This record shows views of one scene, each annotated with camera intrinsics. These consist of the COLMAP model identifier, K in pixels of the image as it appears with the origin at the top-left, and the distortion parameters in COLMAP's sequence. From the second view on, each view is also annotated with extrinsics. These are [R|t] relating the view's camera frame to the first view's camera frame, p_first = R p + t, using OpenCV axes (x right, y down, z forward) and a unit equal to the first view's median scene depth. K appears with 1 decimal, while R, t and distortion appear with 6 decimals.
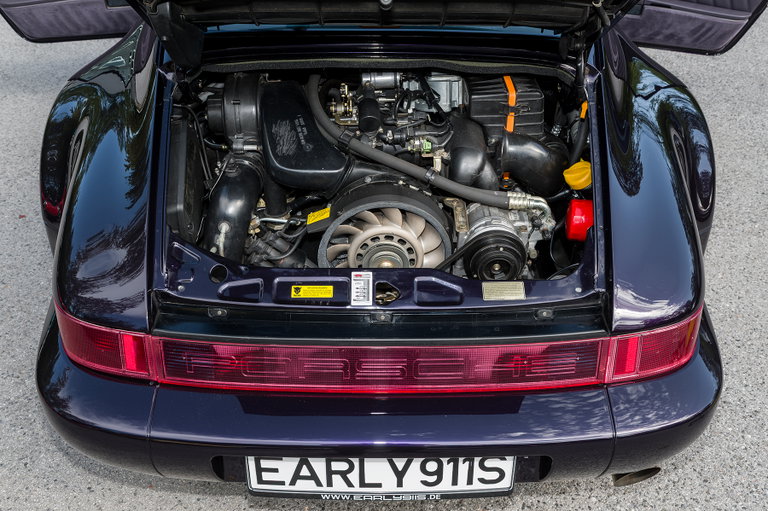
lens RADIAL K [[686.1, 0, 384.0], [0, 686.1, 255.5], [0, 0, 1]] dist [-0.001700, -0.000589]
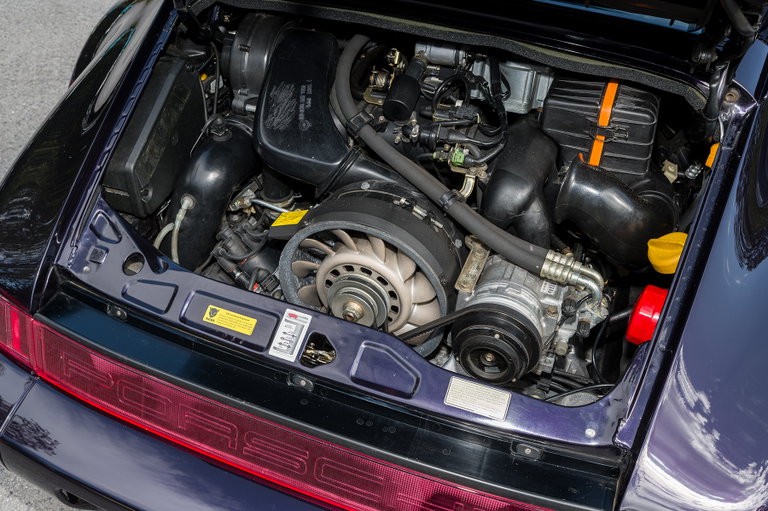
lens RADIAL K [[686.1, 0, 384.0], [0, 686.1, 255.5], [0, 0, 1]] dist [-0.001700, -0.000589]
pose [[0.931827, 0.256421, -0.256801, 0.203541], [-0.237707, 0.965967, 0.101995, -0.118405], [0.274215, -0.033999, 0.961067, 0.298216]]
